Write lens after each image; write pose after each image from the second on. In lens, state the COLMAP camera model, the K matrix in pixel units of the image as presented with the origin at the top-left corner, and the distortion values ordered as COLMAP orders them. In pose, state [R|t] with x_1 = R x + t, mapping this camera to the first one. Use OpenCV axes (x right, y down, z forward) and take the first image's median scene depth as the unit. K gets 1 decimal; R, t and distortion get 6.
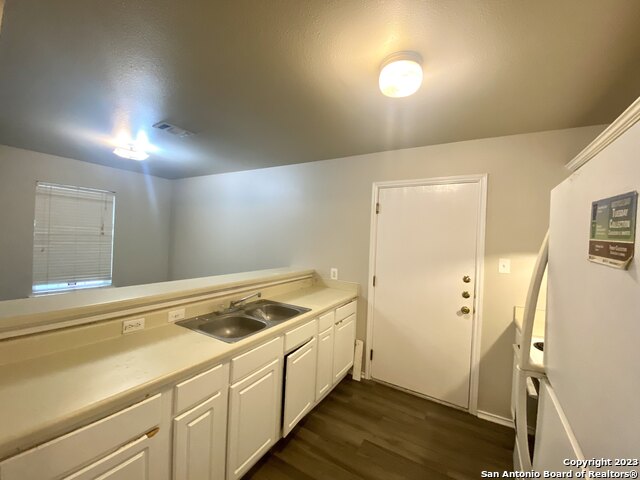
lens RADIAL K [[261.0, 0, 319.6], [0, 261.0, 238.9], [0, 0, 1]] dist [0.037713, -0.026450]
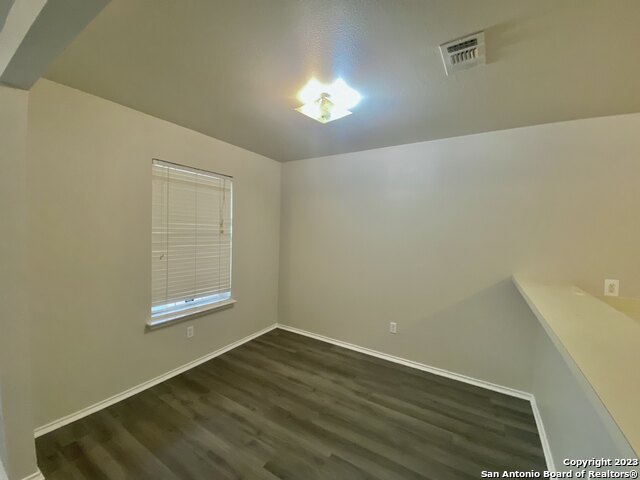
lens RADIAL K [[261.0, 0, 319.6], [0, 261.0, 238.9], [0, 0, 1]] dist [0.037713, -0.026450]
pose [[0.999865, -0.013575, 0.009293, -0.635643], [0.013269, 0.999392, 0.032248, -0.023547], [-0.009725, -0.032120, 0.999437, 0.285639]]
